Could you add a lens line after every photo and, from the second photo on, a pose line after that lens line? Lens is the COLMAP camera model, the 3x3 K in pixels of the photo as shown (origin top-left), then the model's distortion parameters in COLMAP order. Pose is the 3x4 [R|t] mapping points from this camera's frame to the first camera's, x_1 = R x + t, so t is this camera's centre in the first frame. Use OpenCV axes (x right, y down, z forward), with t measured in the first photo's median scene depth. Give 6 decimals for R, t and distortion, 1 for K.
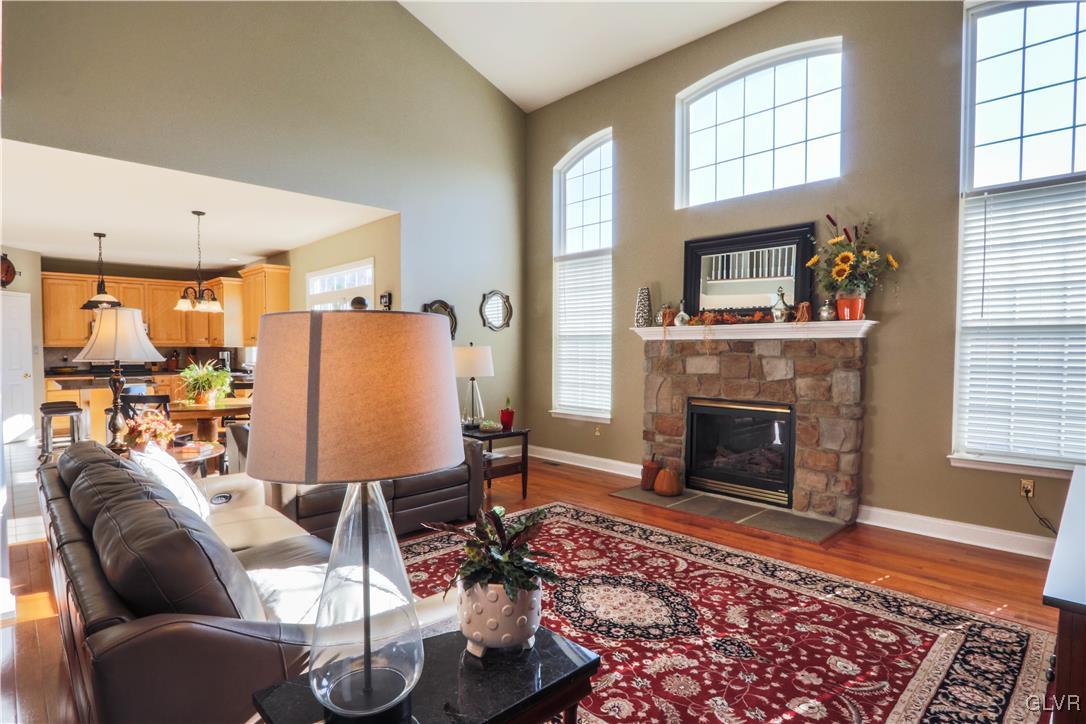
lens RADIAL K [[569.4, 0, 543.0], [0, 569.4, 362.0], [0, 0, 1]] dist [0.001888, 0.000754]
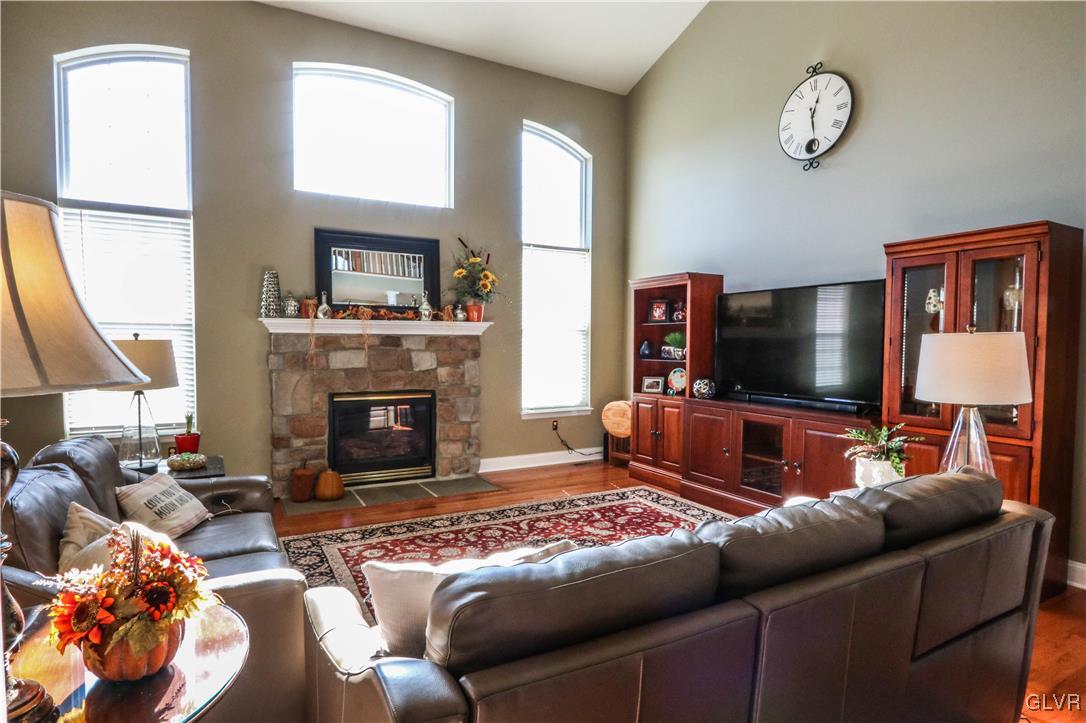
lens RADIAL K [[578.8, 0, 543.0], [0, 578.8, 361.5], [0, 0, 1]] dist [-0.003756, -0.000233]
pose [[0.272684, -0.033658, 0.961515, -0.690218], [0.016773, 0.999402, 0.030228, -0.018432], [-0.961957, 0.007885, 0.273086, 0.466003]]
